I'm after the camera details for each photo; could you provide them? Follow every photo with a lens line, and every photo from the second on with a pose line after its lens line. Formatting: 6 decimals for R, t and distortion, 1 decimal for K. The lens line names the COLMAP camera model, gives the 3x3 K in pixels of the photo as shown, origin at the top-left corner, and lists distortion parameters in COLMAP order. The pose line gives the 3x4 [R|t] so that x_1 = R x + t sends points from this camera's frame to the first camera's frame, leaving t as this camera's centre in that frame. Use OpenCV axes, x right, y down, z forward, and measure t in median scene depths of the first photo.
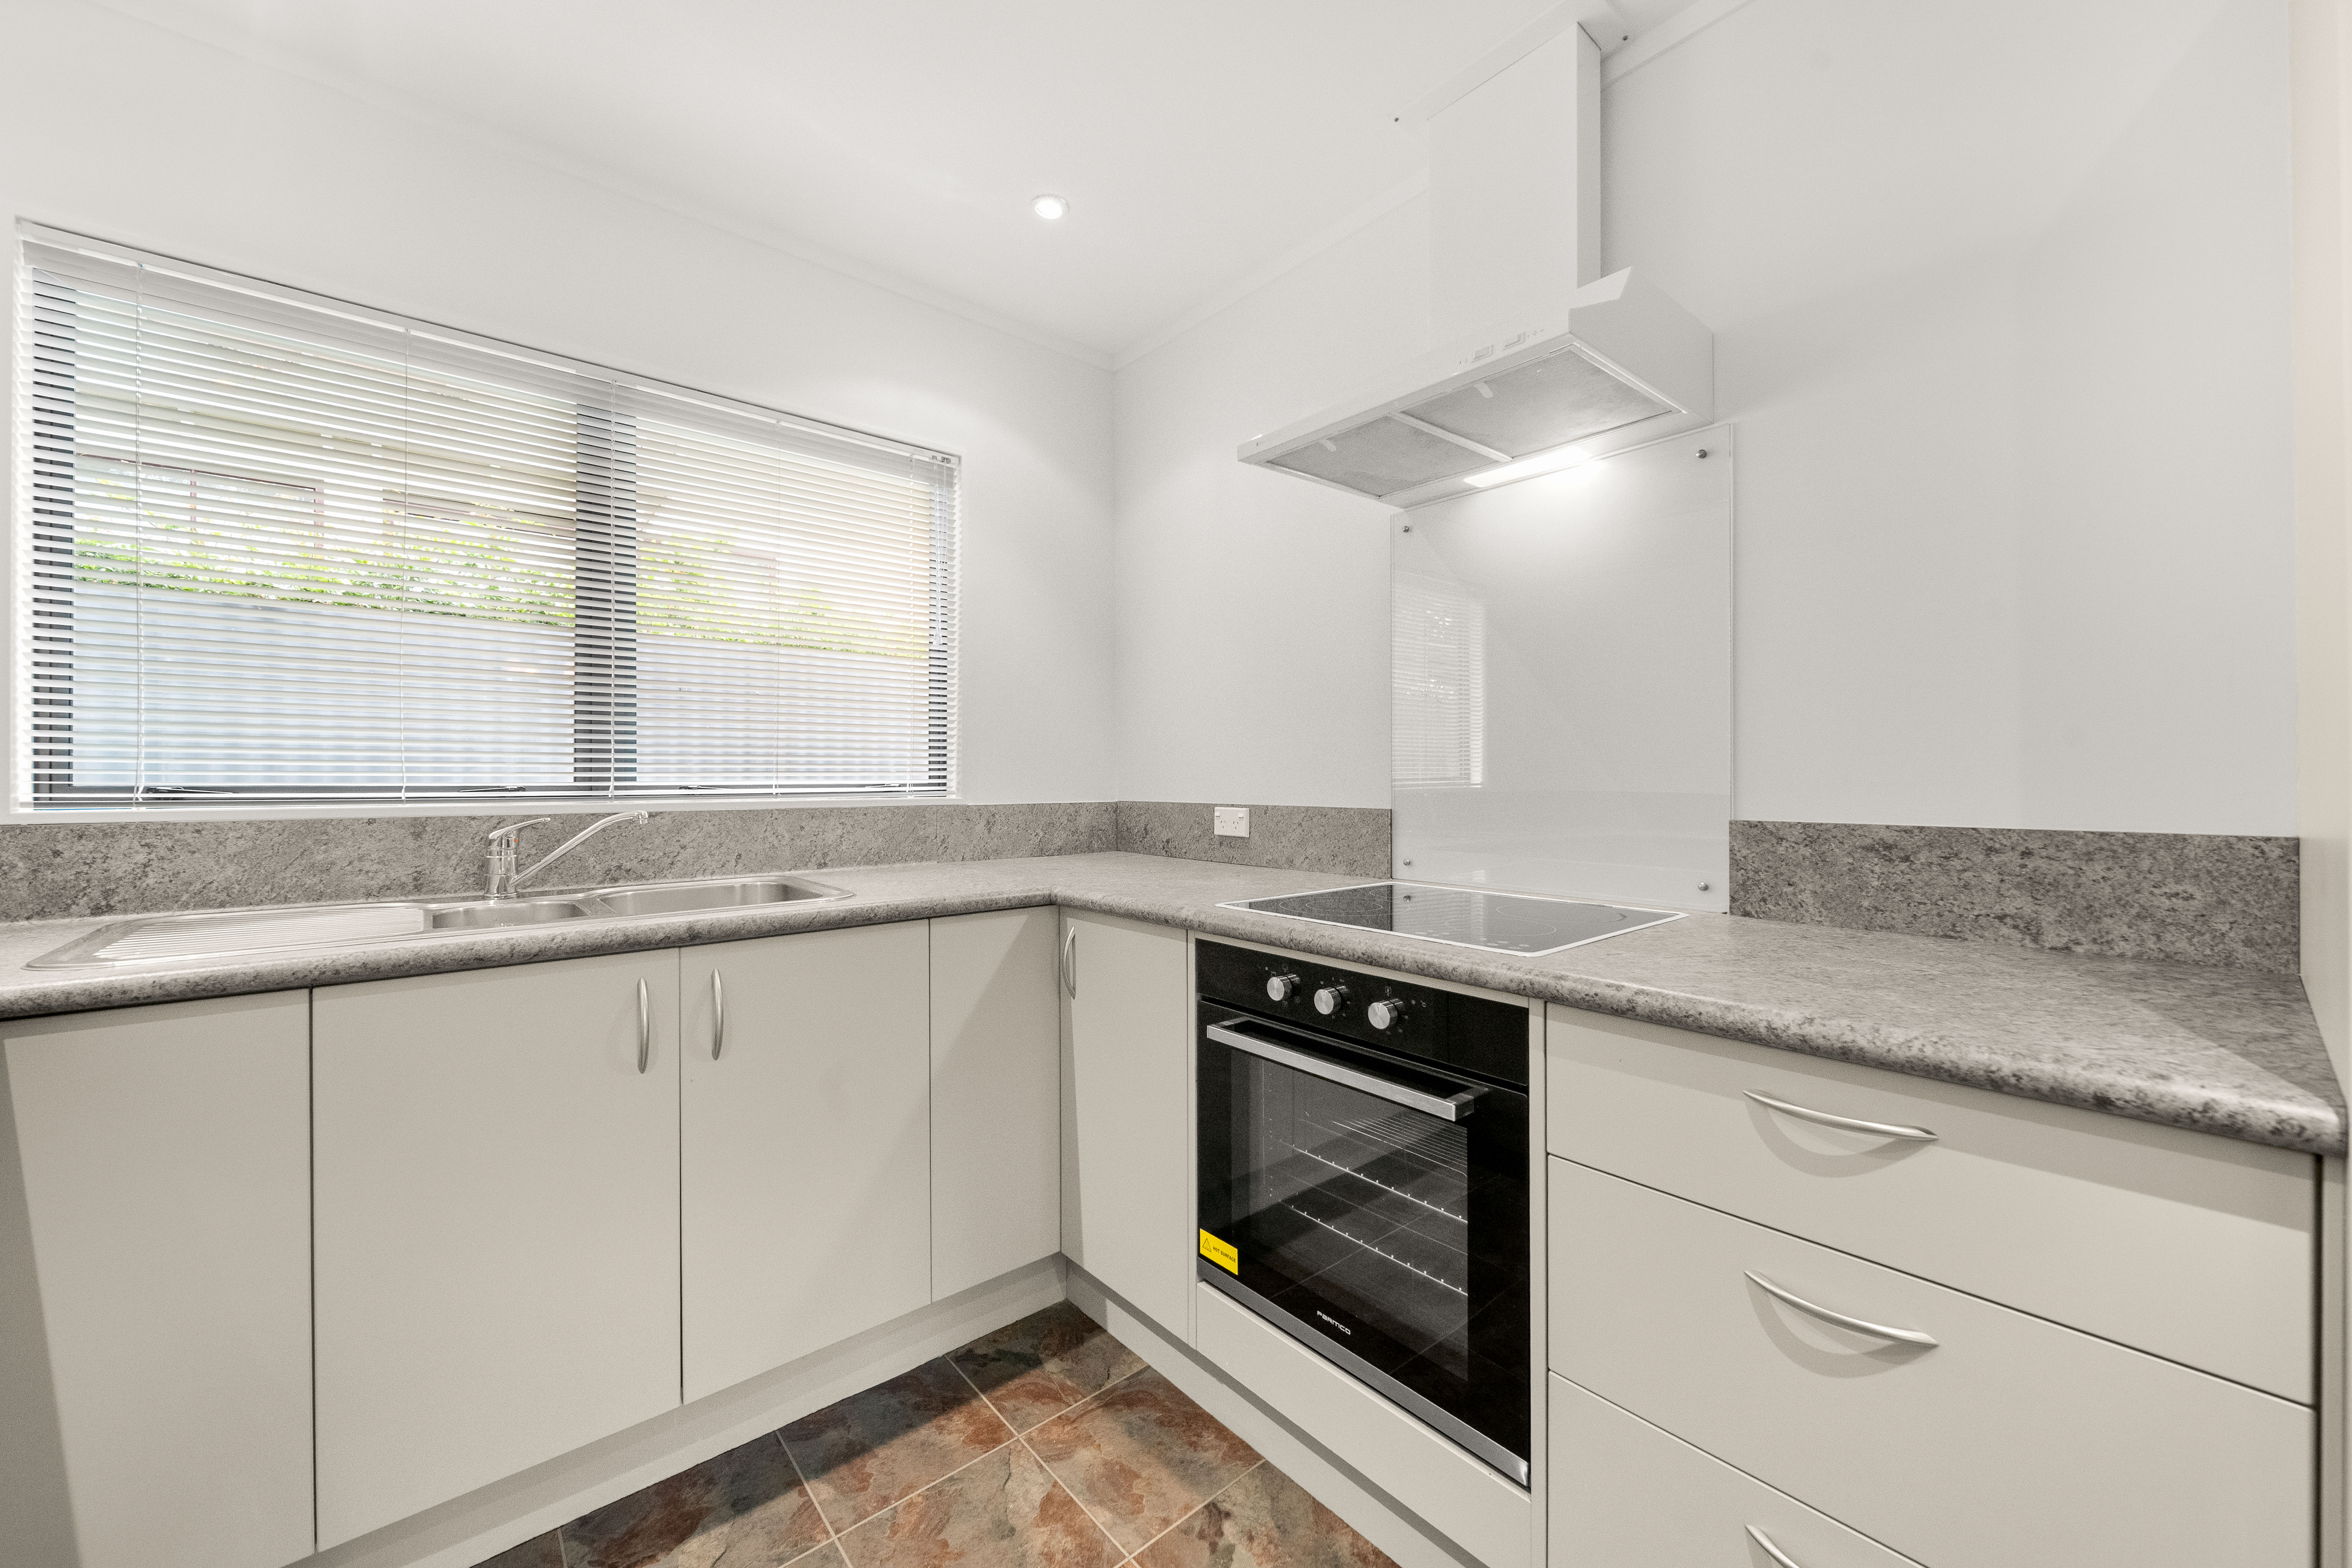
lens RADIAL K [[892.3, 0, 1200.5], [0, 892.3, 774.7], [0, 0, 1]] dist [-0.001574, -0.000895]
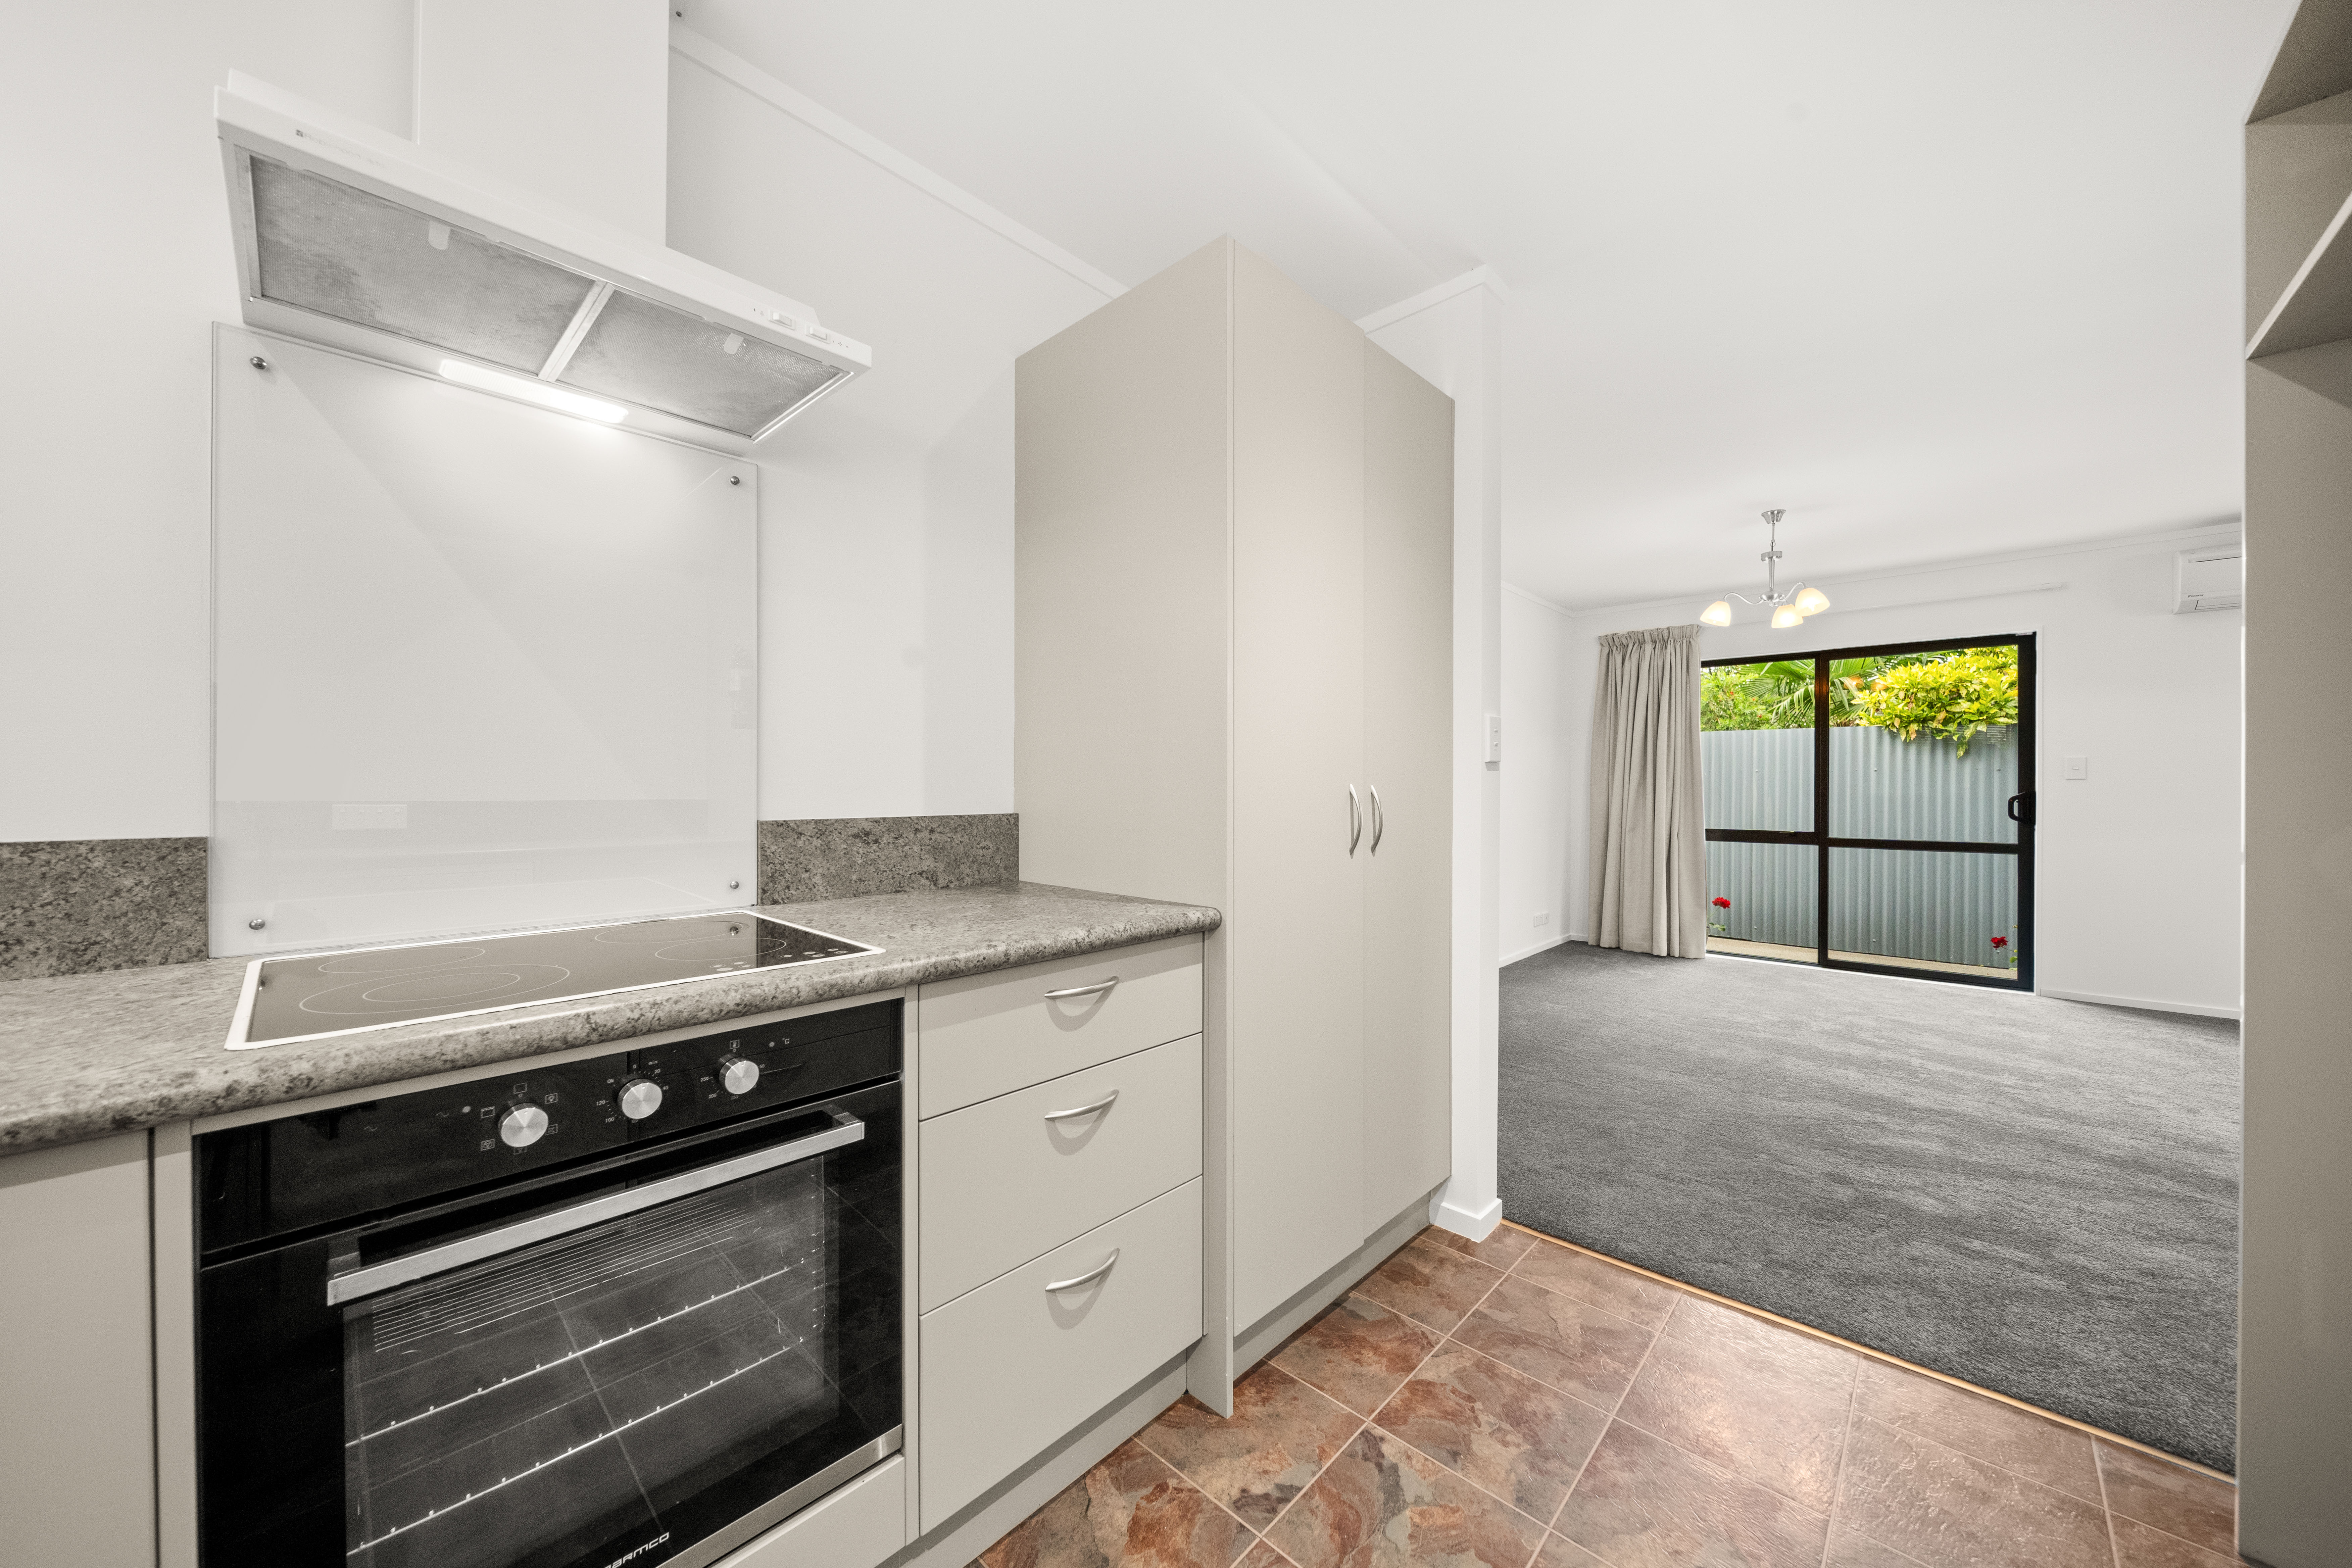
lens RADIAL K [[837.5, 0, 1171.6], [0, 837.5, 784.6], [0, 0, 1]] dist [-0.000090, -0.000037]
pose [[-0.092709, 0.001822, 0.995692, -0.519558], [-0.003006, 0.999993, -0.002110, 0.006248], [-0.995689, -0.003189, -0.092703, 0.607275]]
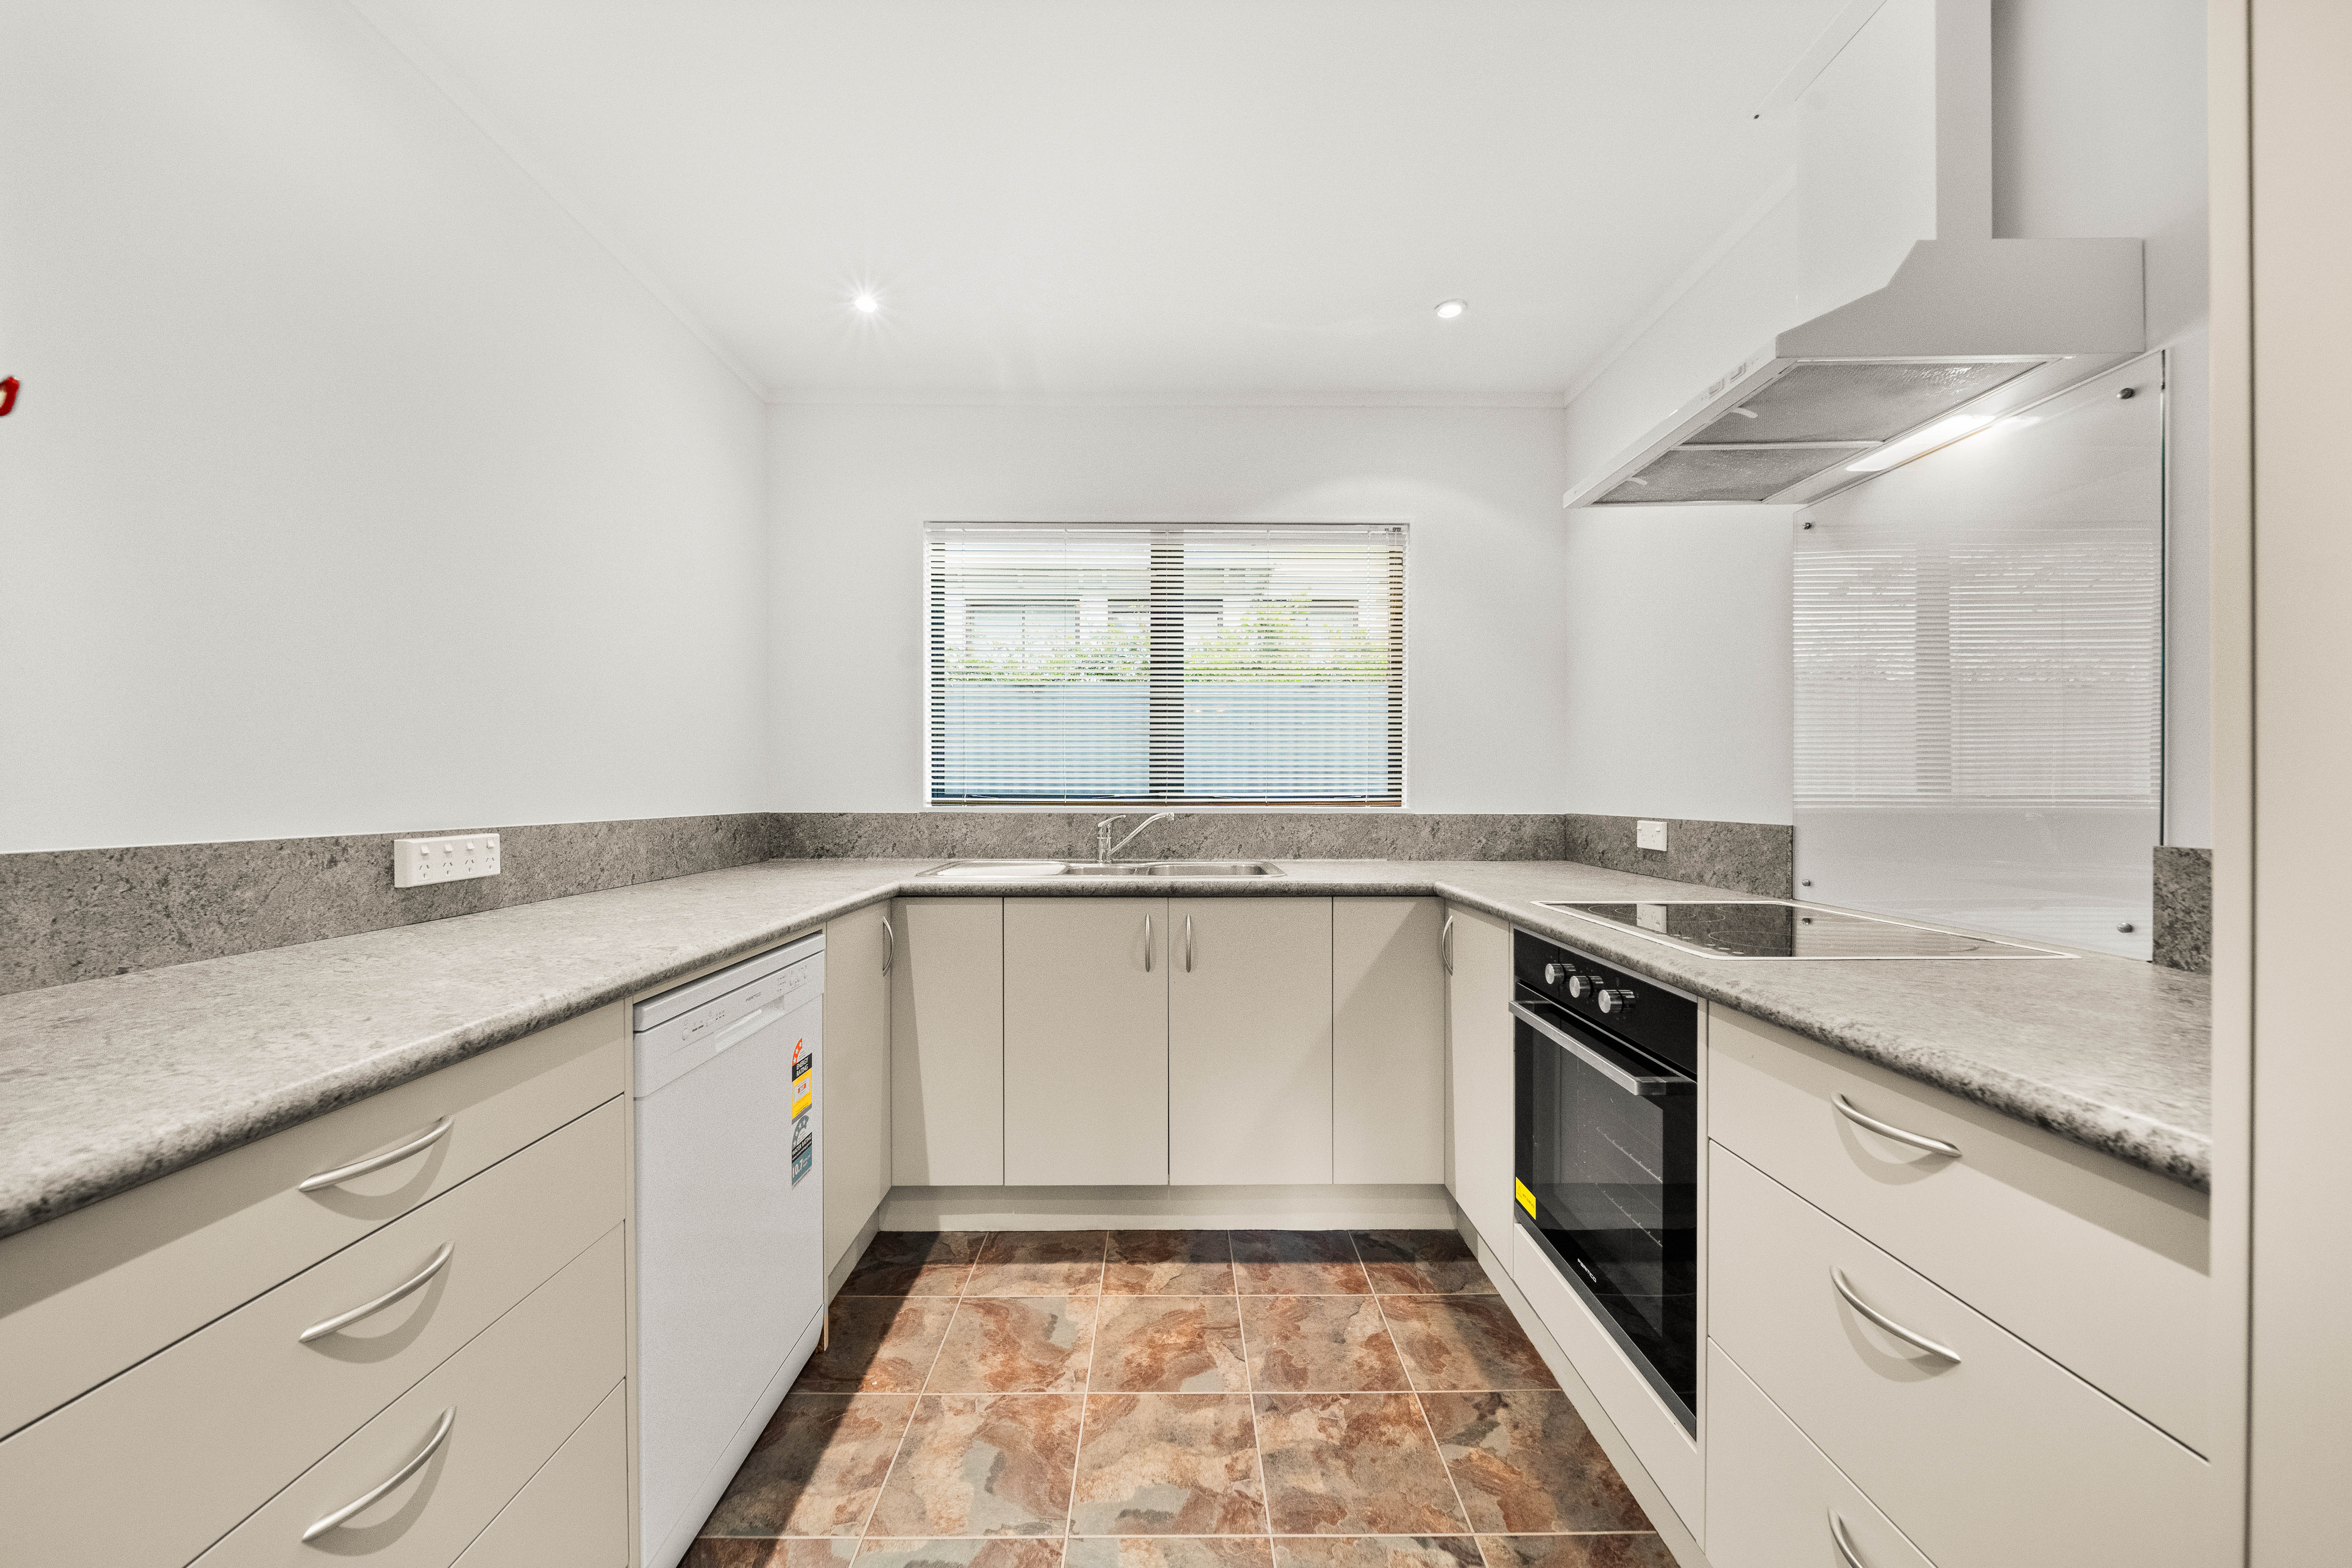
lens RADIAL K [[891.2, 0, 1176.9], [0, 891.2, 795.7], [0, 0, 1]] dist [-0.002665, -0.000062]
pose [[0.754180, 0.005662, -0.656643, 0.472385], [0.000155, 0.999961, 0.008799, -0.001756], [0.656668, -0.006738, 0.754150, -0.187847]]
